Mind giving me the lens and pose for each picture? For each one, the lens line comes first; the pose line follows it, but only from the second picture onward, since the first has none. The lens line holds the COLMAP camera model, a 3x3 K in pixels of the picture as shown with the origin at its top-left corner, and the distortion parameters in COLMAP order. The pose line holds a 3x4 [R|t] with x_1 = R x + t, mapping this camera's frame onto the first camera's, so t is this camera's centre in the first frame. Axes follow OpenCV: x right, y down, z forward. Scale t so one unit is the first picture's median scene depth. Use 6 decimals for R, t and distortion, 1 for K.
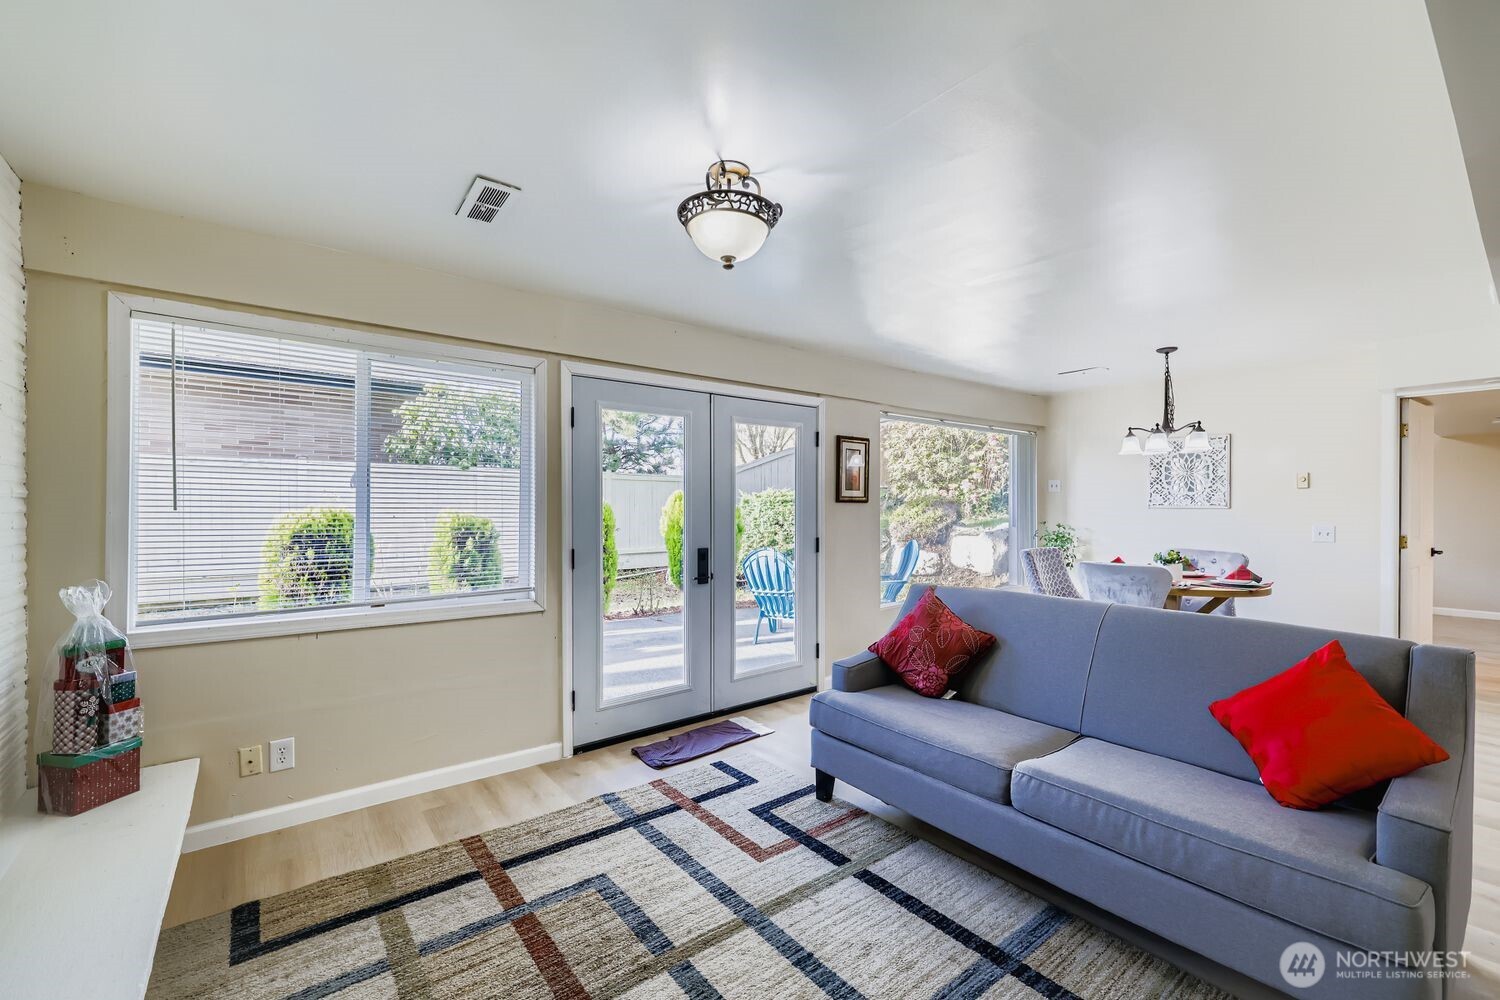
lens RADIAL K [[625.9, 0, 750.0], [0, 625.9, 500.0], [0, 0, 1]] dist [0.001806, 0.000121]
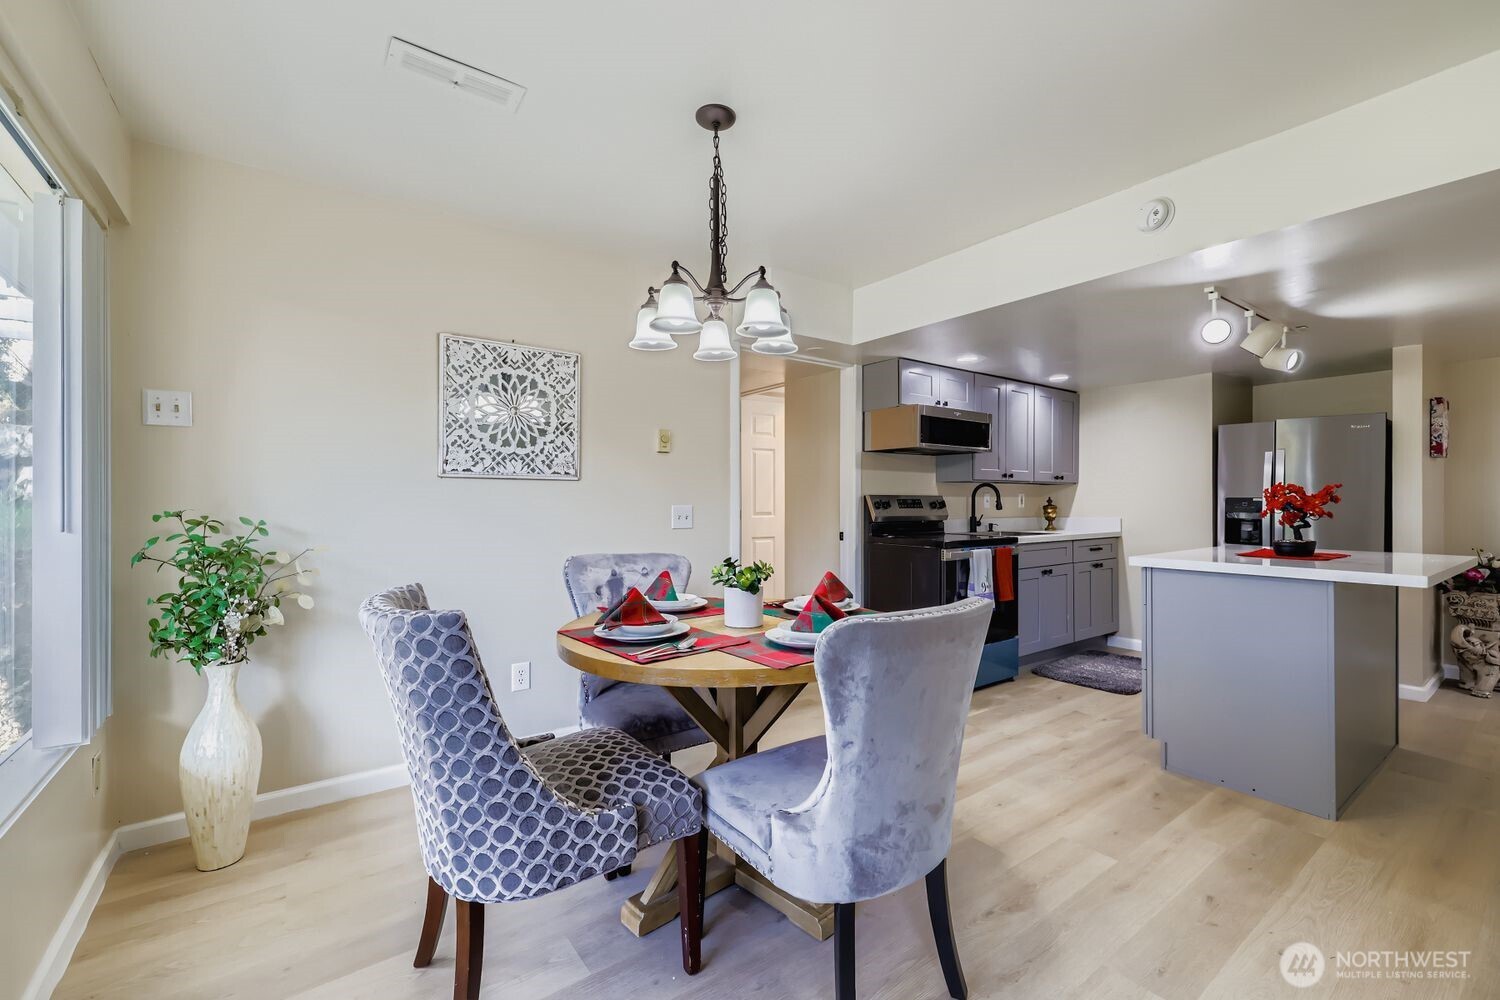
lens RADIAL K [[625.9, 0, 750.0], [0, 625.9, 500.0], [0, 0, 1]] dist [0.001806, 0.000121]
pose [[0.025884, 0.002987, 0.999660, 0.181693], [-0.005967, 0.999978, -0.002833, 0.032921], [-0.999647, -0.005892, 0.025901, 0.822299]]
